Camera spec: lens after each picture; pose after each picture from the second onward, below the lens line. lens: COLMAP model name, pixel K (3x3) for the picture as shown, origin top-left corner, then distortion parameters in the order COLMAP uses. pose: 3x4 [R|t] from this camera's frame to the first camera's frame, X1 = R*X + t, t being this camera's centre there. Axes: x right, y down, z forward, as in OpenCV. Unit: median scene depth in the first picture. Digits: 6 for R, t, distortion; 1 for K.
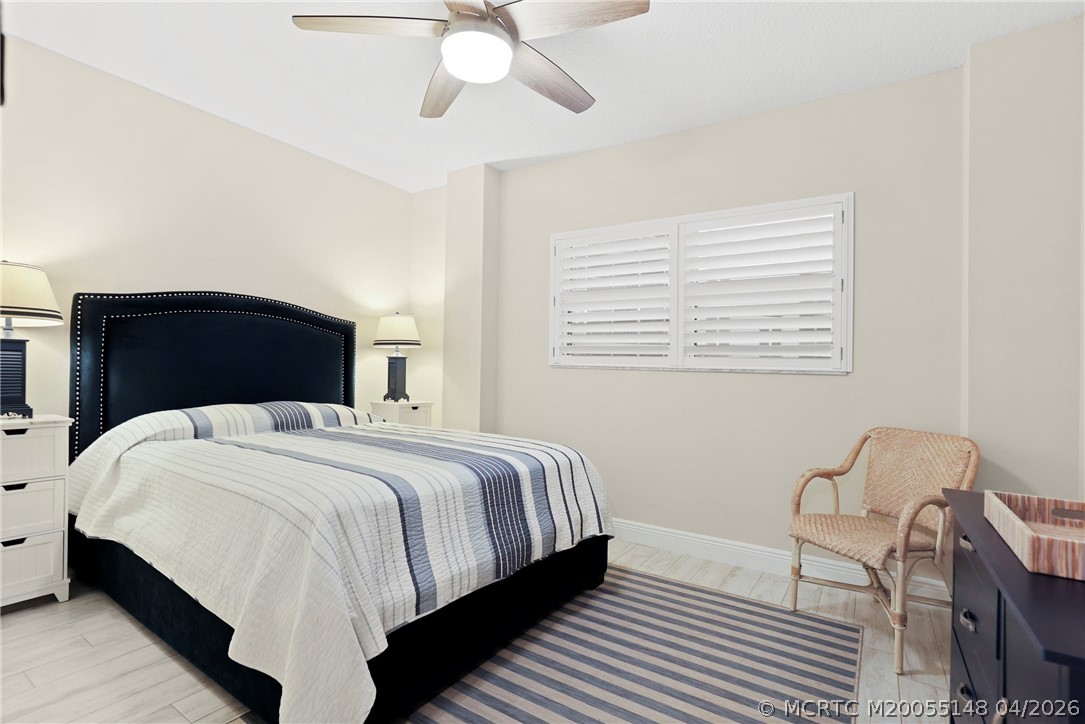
lens RADIAL K [[508.8, 0, 547.1], [0, 508.8, 362.0], [0, 0, 1]] dist [-0.006429, -0.000007]
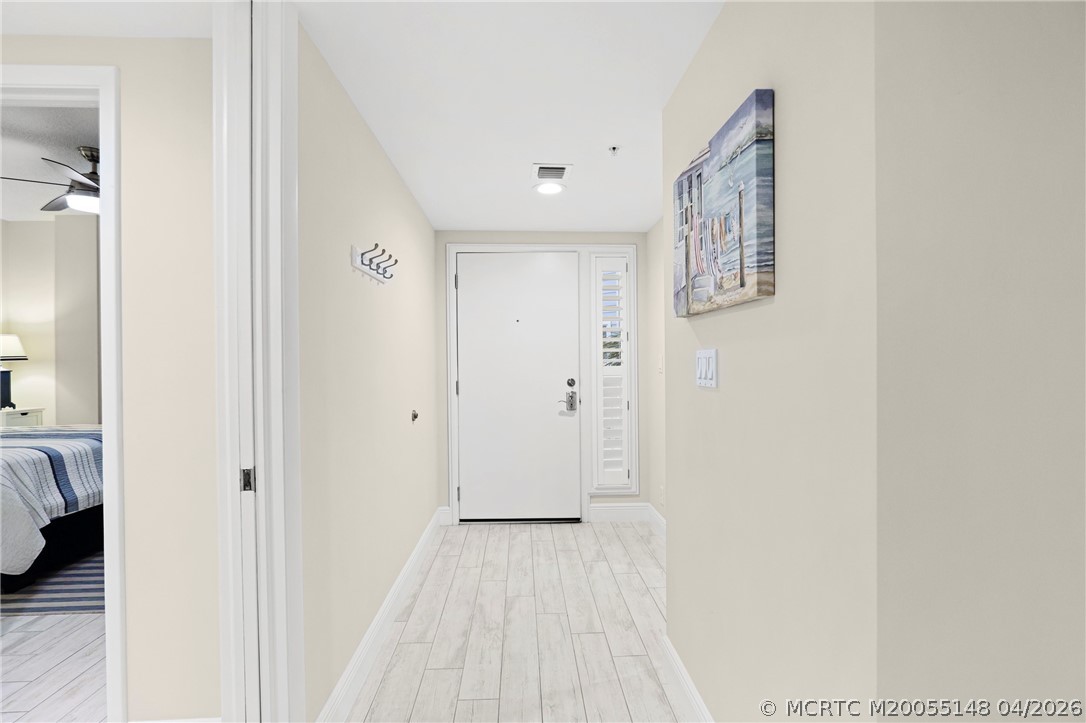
lens RADIAL K [[509.2, 0, 547.6], [0, 509.2, 361.5], [0, 0, 1]] dist [-0.006429, -0.000007]
pose [[0.819299, -0.026658, 0.572746, 0.149845], [0.016918, 0.999608, 0.022326, -0.084779], [-0.573117, -0.008602, 0.819429, -1.539164]]
